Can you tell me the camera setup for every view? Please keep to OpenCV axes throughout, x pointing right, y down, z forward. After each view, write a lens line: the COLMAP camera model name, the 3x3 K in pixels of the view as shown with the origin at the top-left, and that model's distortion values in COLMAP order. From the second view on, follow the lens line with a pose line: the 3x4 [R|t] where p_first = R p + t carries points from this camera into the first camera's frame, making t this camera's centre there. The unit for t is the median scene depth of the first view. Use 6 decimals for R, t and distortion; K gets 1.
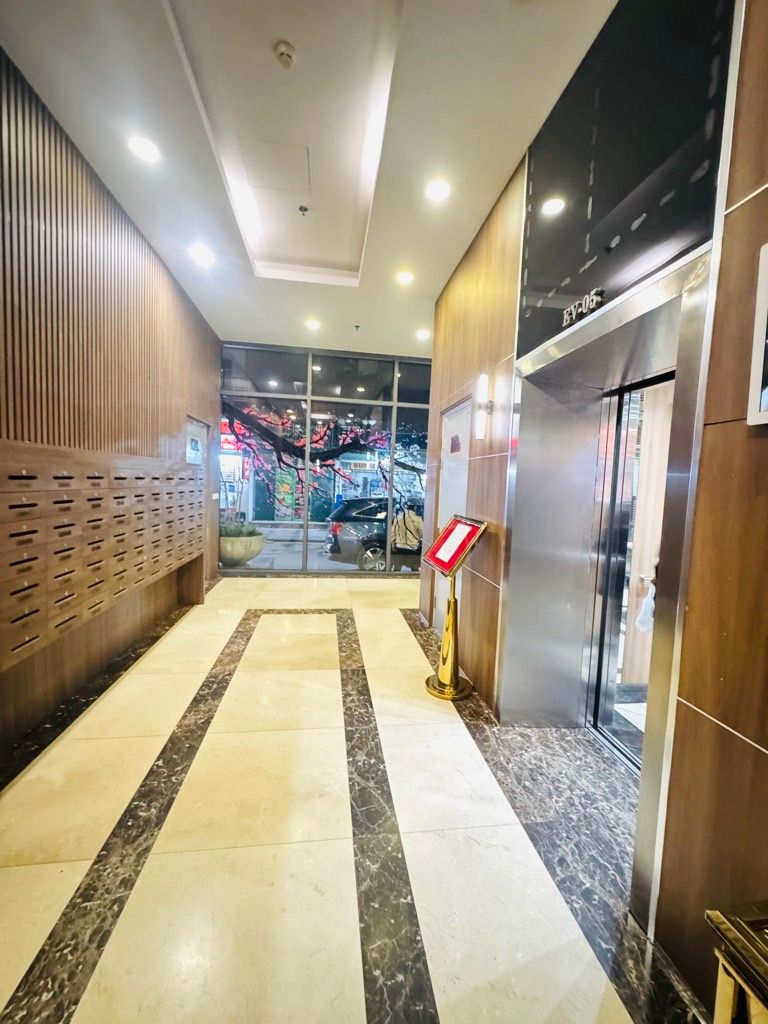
lens RADIAL K [[406.9, 0, 384.0], [0, 406.9, 512.0], [0, 0, 1]] dist [-0.006576, 0.000692]
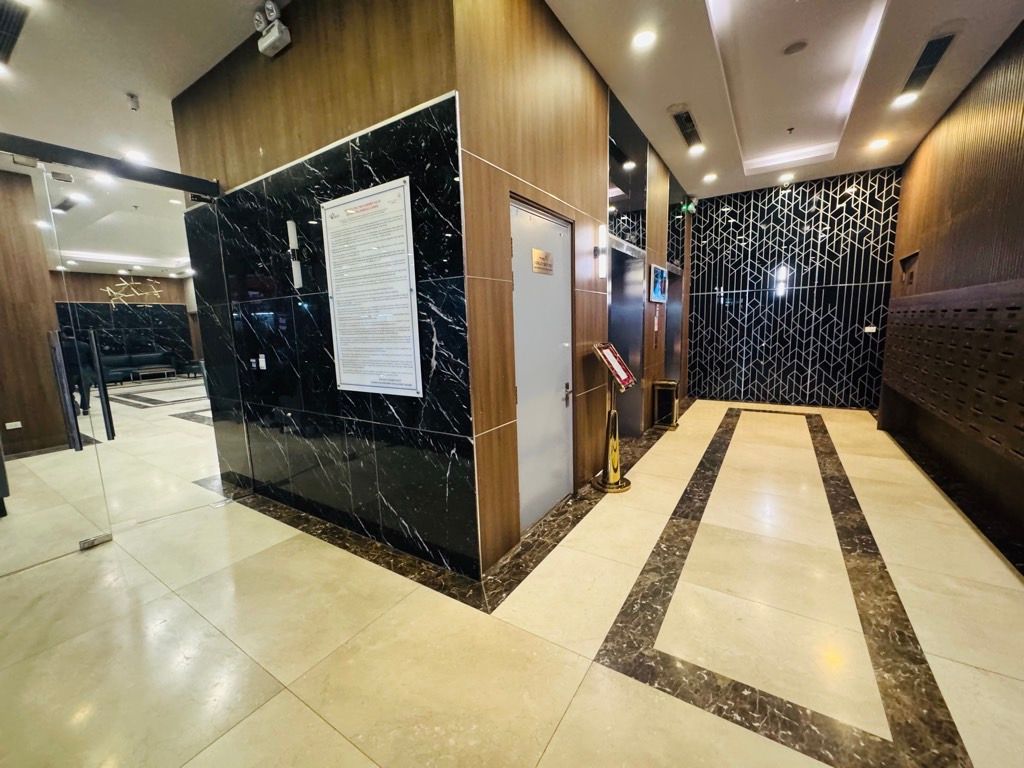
lens RADIAL K [[406.9, 0, 512.0], [0, 406.9, 384.0], [0, 0, 1]] dist [-0.006576, 0.000692]
pose [[-0.755420, -0.108777, 0.646149, -0.344140], [0.049460, 0.973844, 0.221768, -0.132983], [-0.653372, 0.199486, -0.730281, 1.882816]]
